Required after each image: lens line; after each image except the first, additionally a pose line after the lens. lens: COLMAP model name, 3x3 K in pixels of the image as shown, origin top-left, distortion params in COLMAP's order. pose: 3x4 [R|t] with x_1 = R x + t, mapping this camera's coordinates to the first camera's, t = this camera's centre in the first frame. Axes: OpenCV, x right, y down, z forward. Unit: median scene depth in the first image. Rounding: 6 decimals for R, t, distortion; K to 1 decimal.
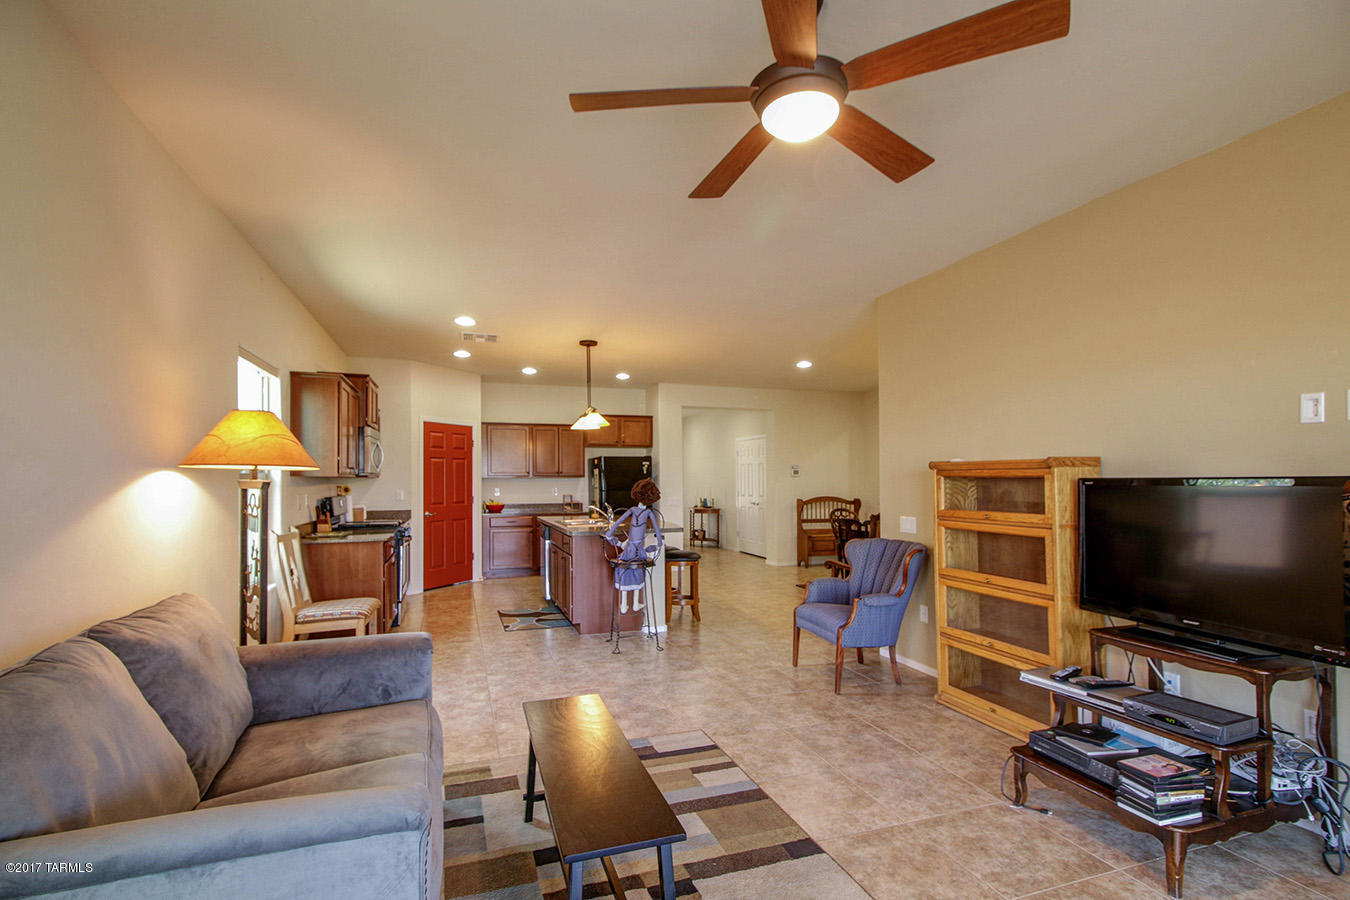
lens RADIAL K [[617.3, 0, 702.0], [0, 617.3, 482.3], [0, 0, 1]] dist [0.016535, -0.008664]
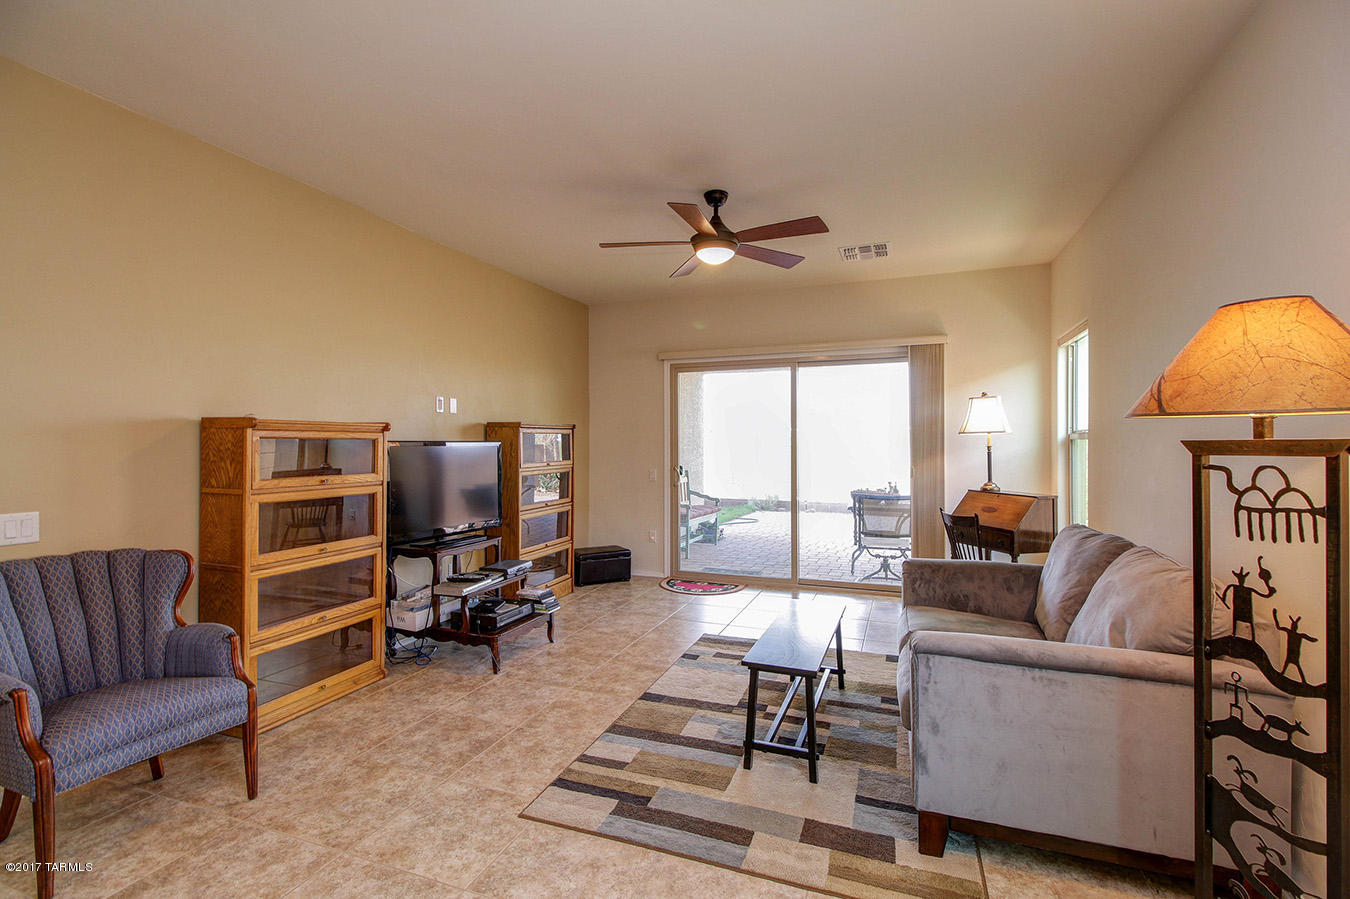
lens RADIAL K [[617.3, 0, 669.0], [0, 617.3, 445.6], [0, 0, 1]] dist [0.016535, -0.008664]
pose [[-0.730745, -0.000908, 0.682650, -0.232339], [0.003780, 0.999978, 0.005377, -0.000914], [-0.682640, 0.006510, -0.730726, 0.554307]]
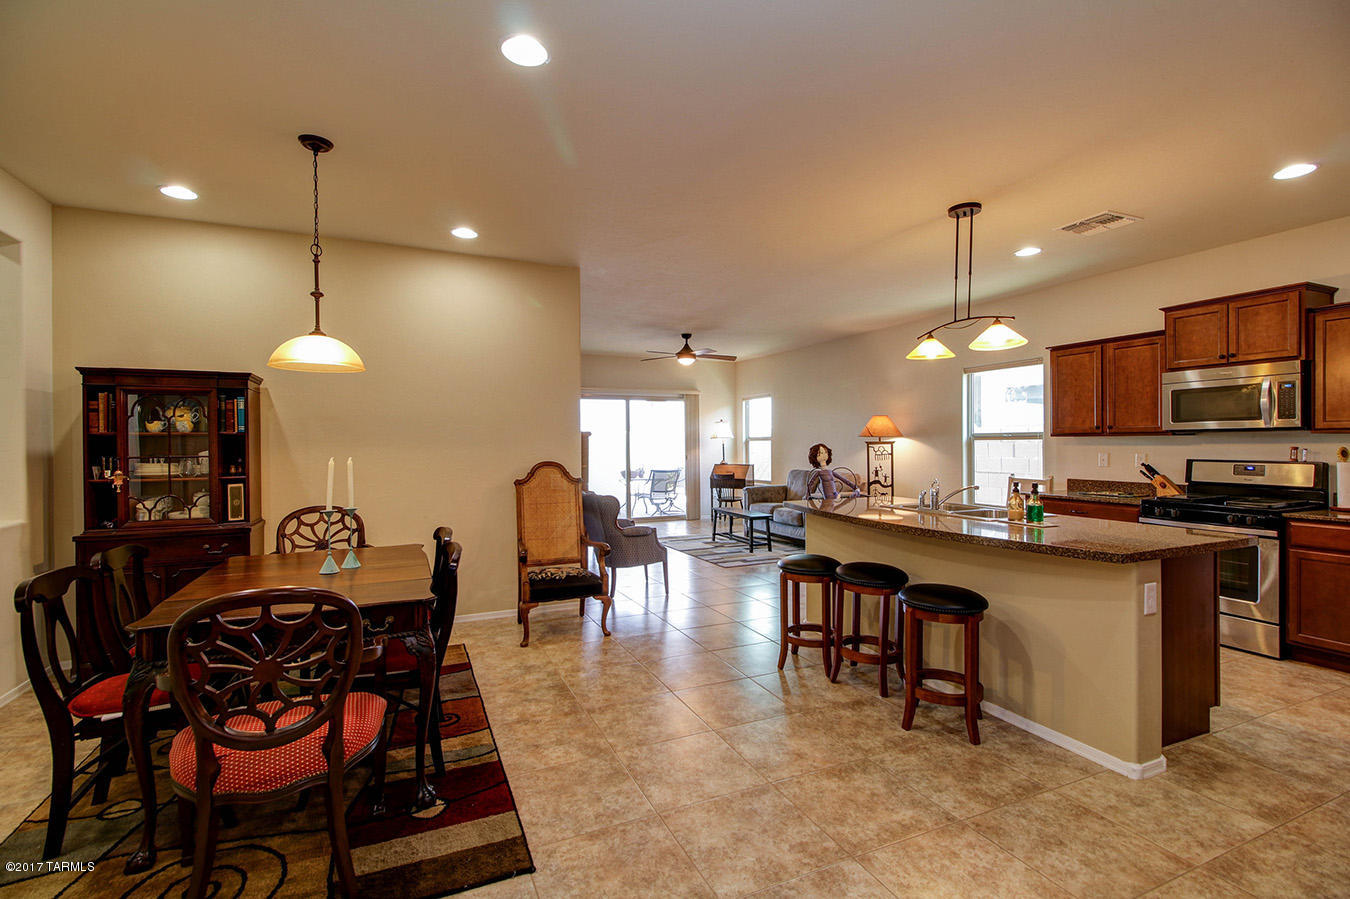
lens RADIAL K [[617.3, 0, 674.0], [0, 617.3, 444.5], [0, 0, 1]] dist [0.016535, -0.008664]
pose [[-0.999385, 0.005986, -0.034540, 0.091628], [0.005756, 0.999961, 0.006739, -0.004184], [0.034579, 0.006536, -0.999381, 1.197308]]
